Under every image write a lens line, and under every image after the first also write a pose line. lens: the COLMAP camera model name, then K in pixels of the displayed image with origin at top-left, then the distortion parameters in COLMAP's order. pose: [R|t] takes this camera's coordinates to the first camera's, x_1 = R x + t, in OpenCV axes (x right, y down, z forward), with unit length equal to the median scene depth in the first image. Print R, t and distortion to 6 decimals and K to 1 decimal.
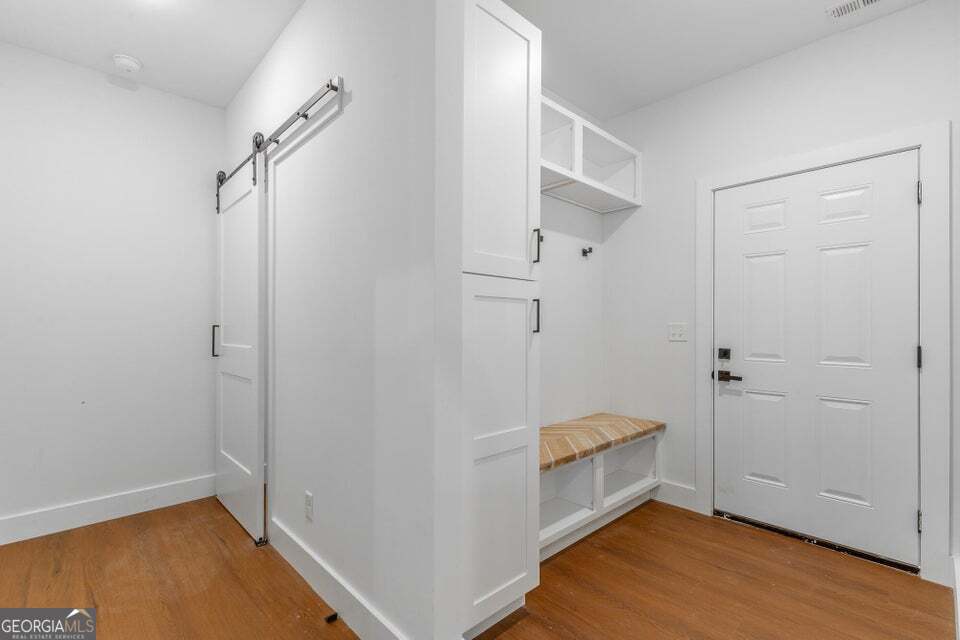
lens RADIAL K [[438.4, 0, 479.0], [0, 438.4, 324.0], [0, 0, 1]] dist [-0.000815, -0.000579]
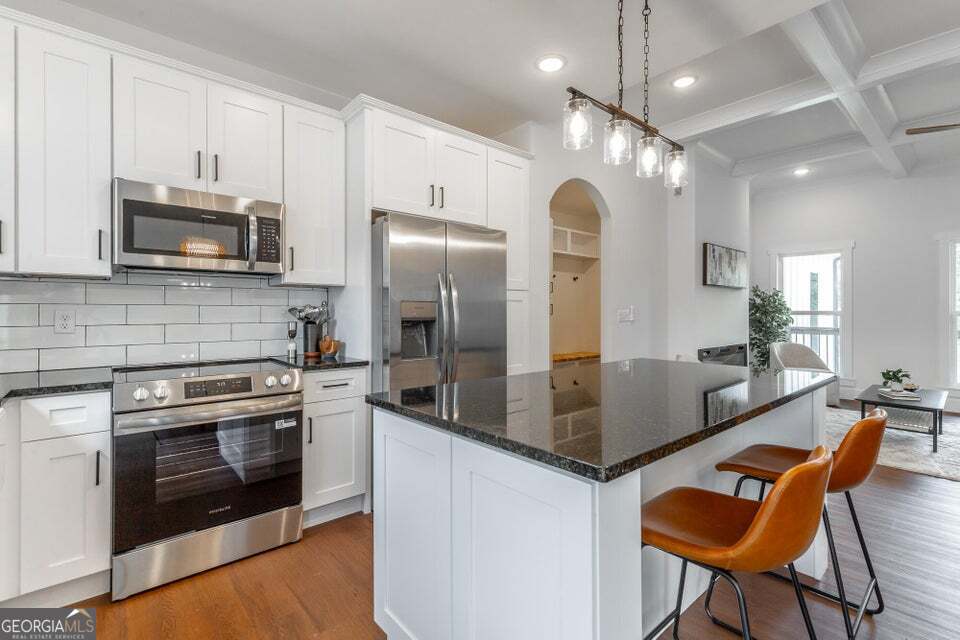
lens RADIAL K [[438.4, 0, 481.1], [0, 438.4, 315.9], [0, 0, 1]] dist [-0.000815, -0.000579]
pose [[0.998901, -0.002399, -0.046817, -0.159472], [0.002869, 0.999946, 0.009983, -0.000172], [0.046790, -0.010107, 0.998854, -1.528351]]
